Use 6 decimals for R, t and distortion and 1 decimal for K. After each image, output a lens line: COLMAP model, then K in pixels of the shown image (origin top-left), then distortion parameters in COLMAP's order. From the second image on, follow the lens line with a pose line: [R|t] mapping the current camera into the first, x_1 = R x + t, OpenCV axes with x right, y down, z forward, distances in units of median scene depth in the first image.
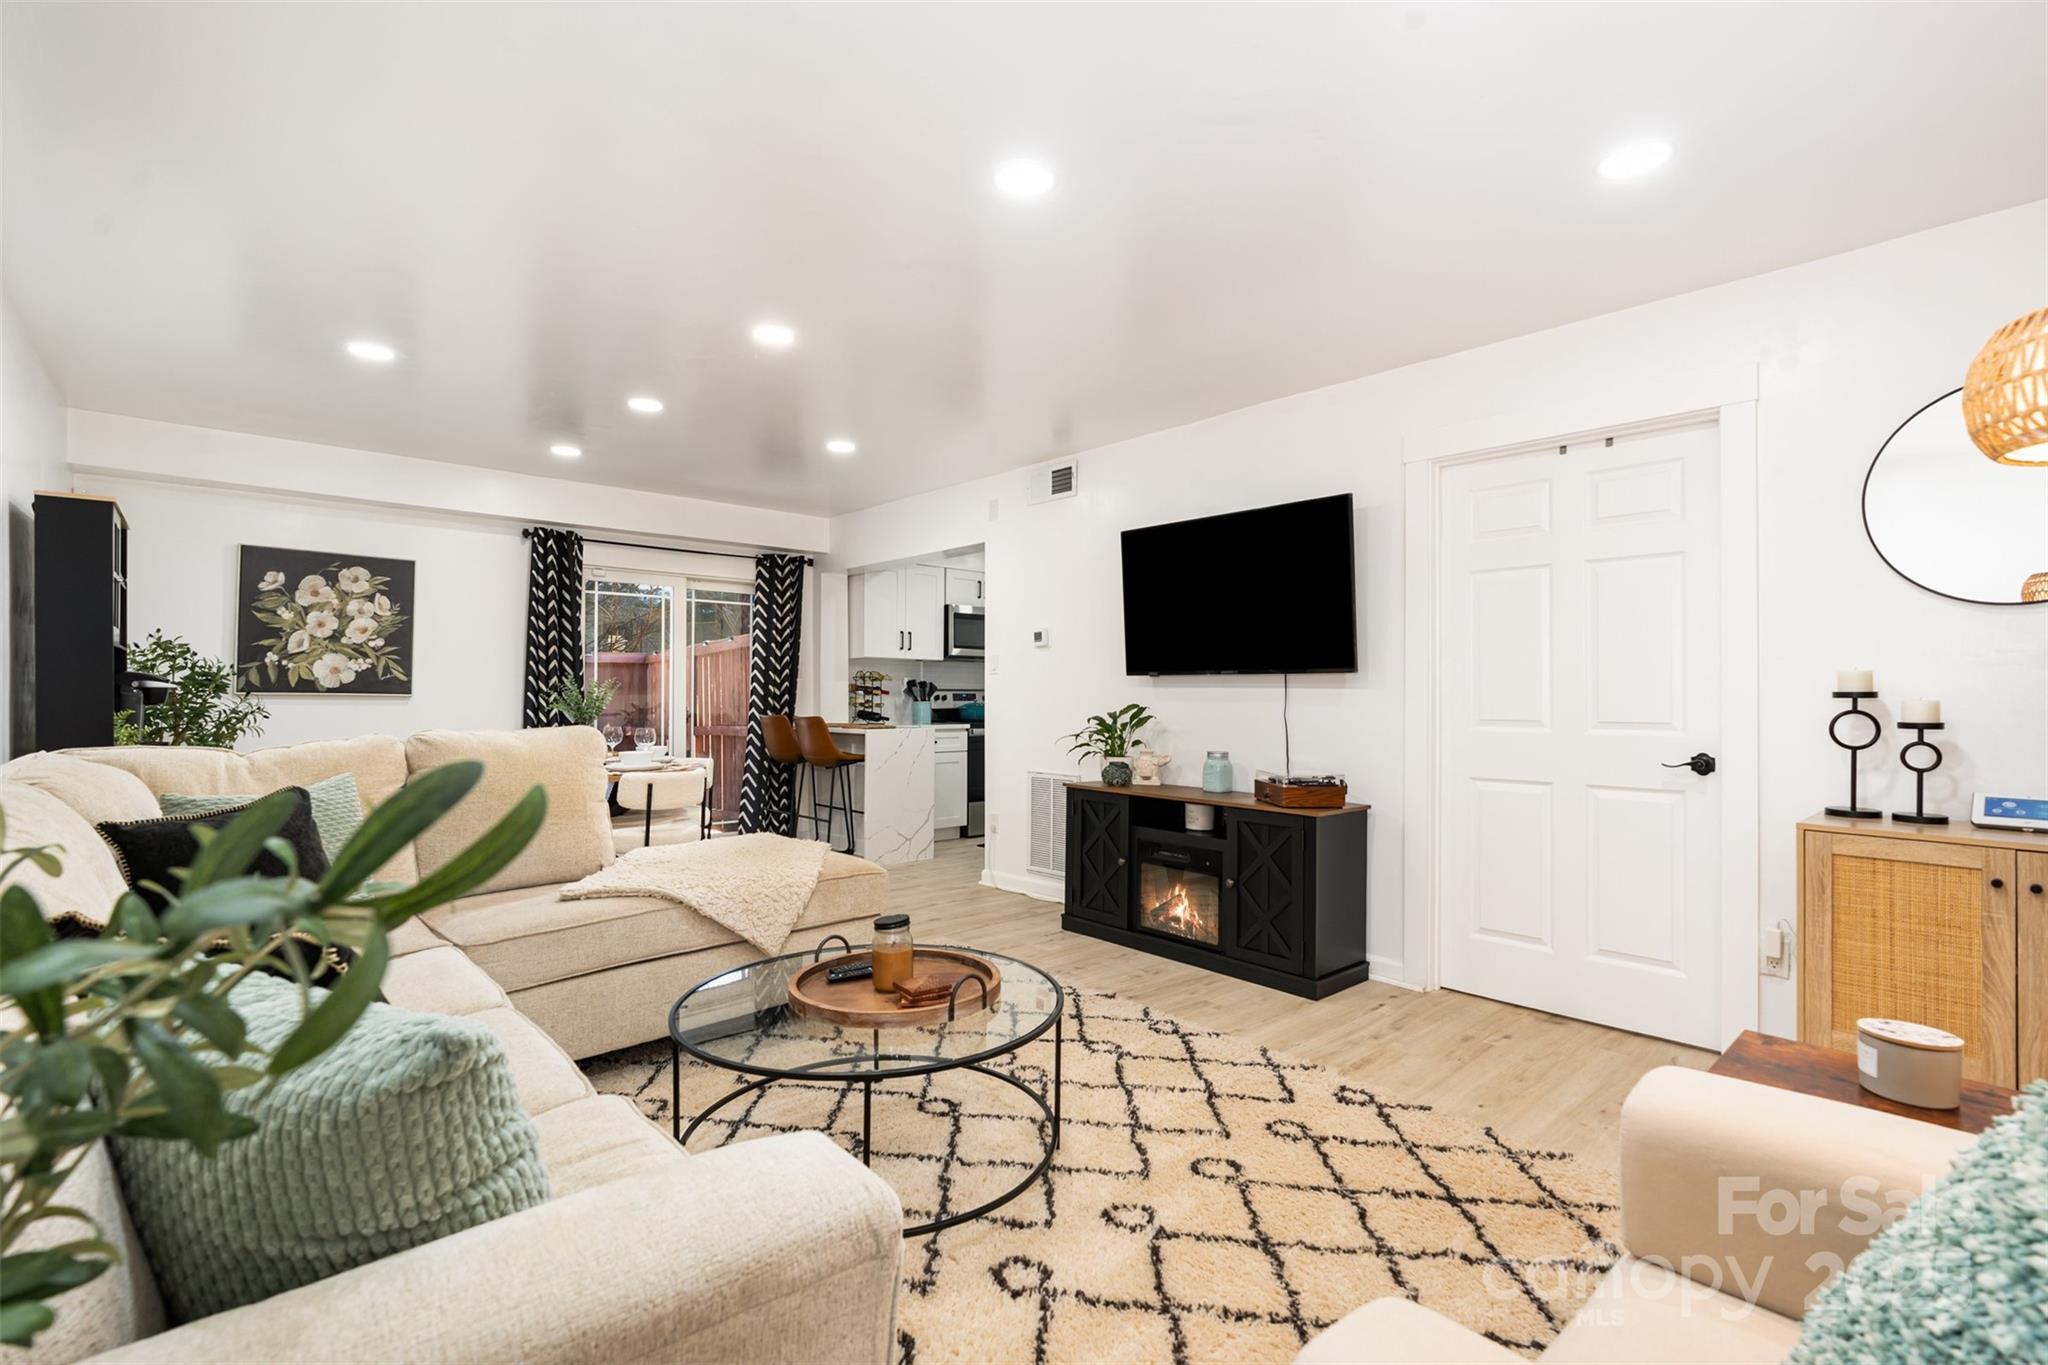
lens RADIAL K [[946.0, 0, 1024.0], [0, 946.0, 682.5], [0, 0, 1]] dist [-0.001496, 0.000124]
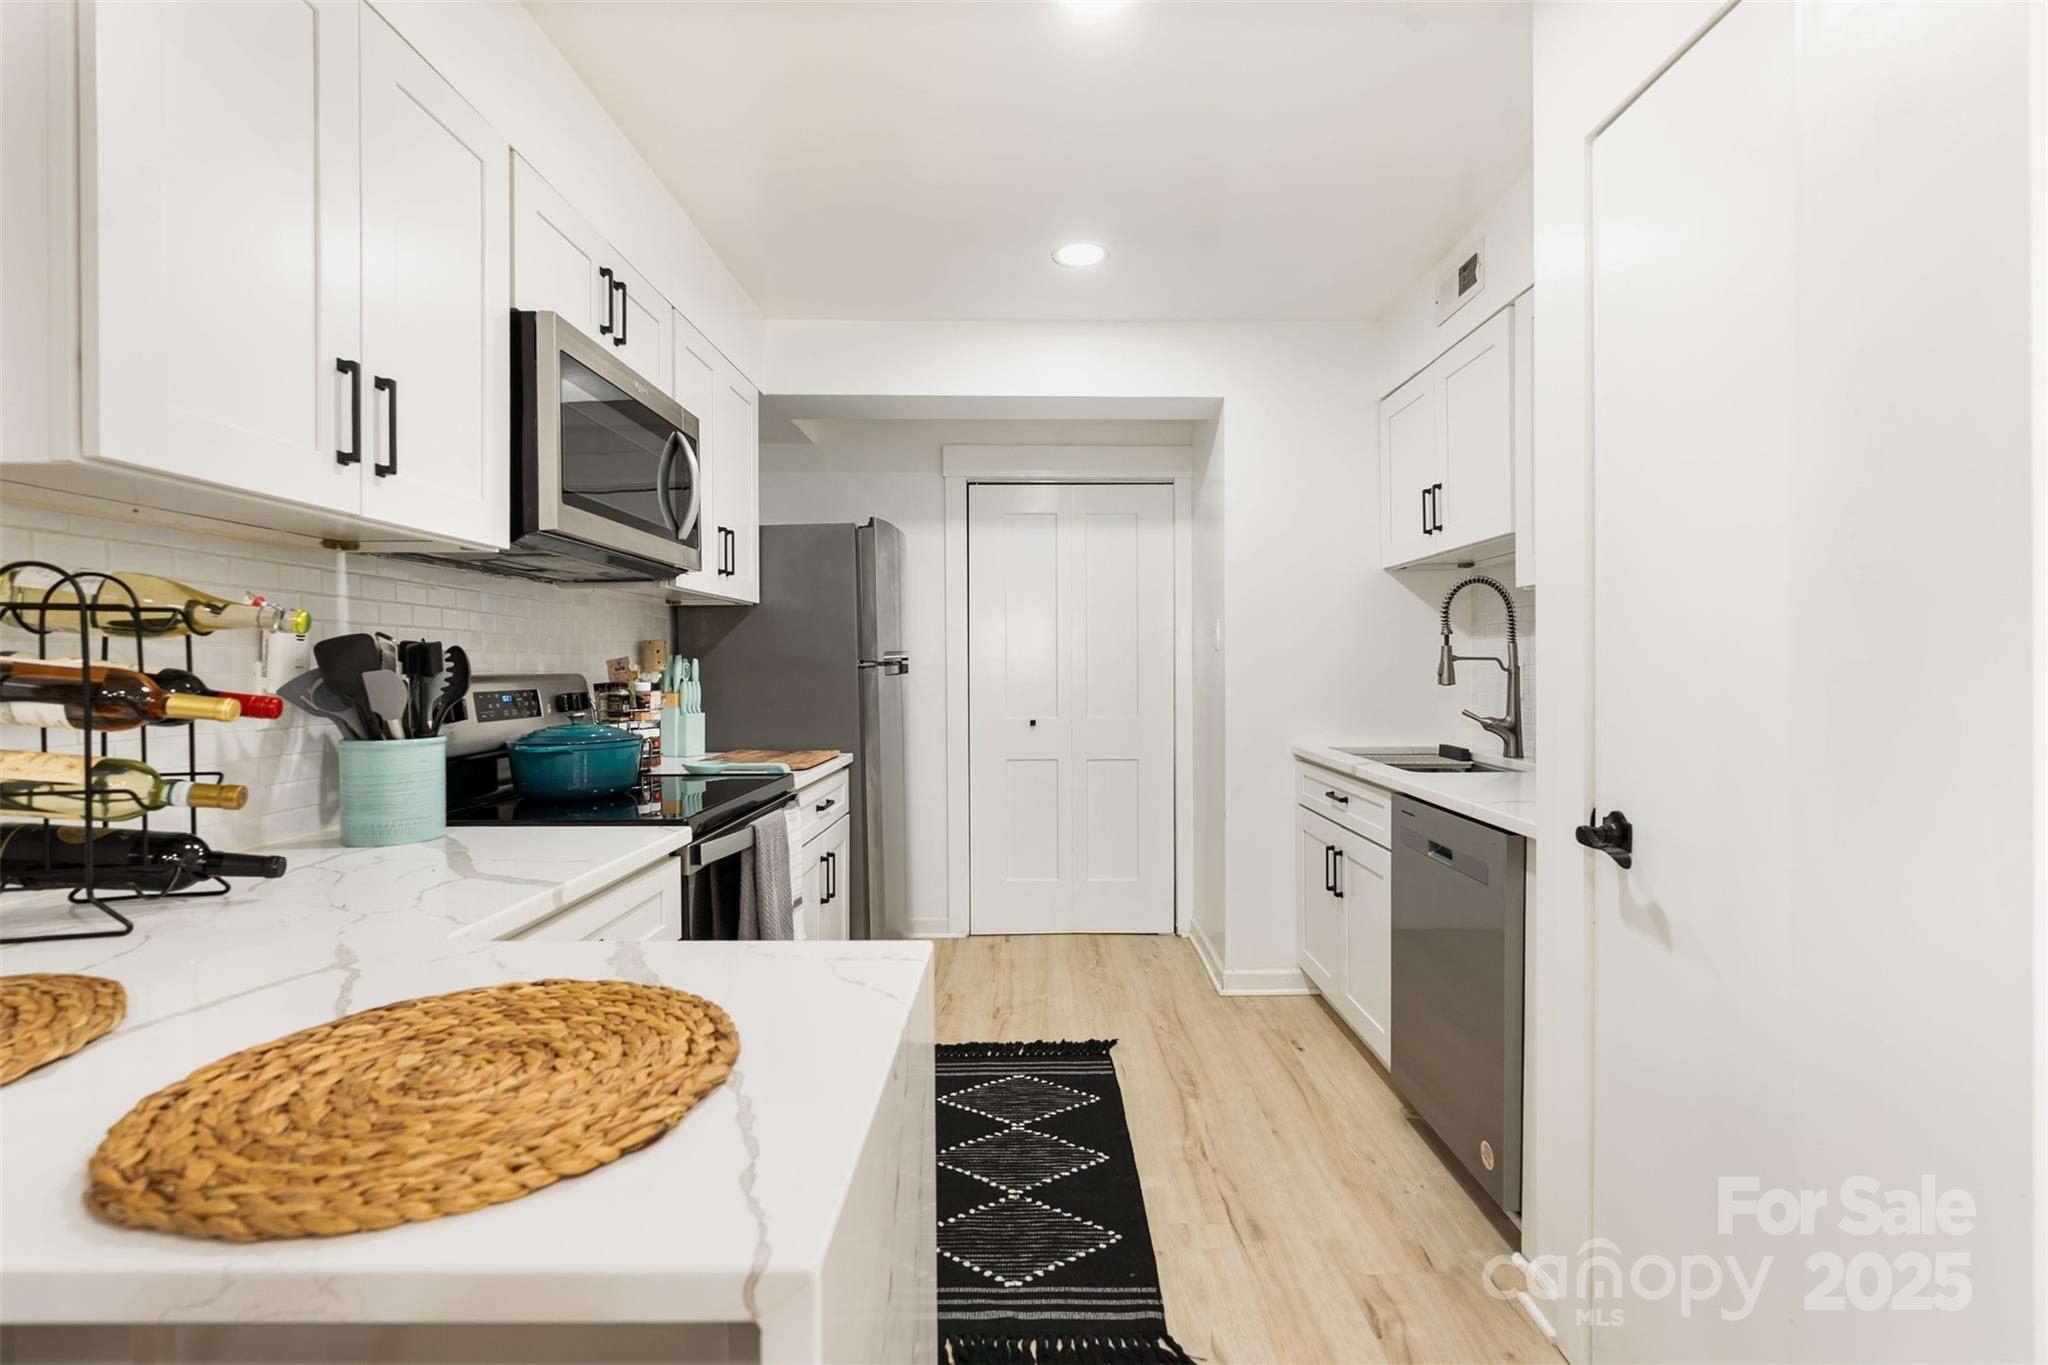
lens RADIAL K [[946.0, 0, 1024.0], [0, 946.0, 682.5], [0, 0, 1]] dist [-0.001496, 0.000124]
pose [[0.710814, -0.023598, 0.702985, -0.159391], [0.002986, 0.999529, 0.030532, 0.001759], [-0.703374, -0.019603, 0.710549, 0.754740]]
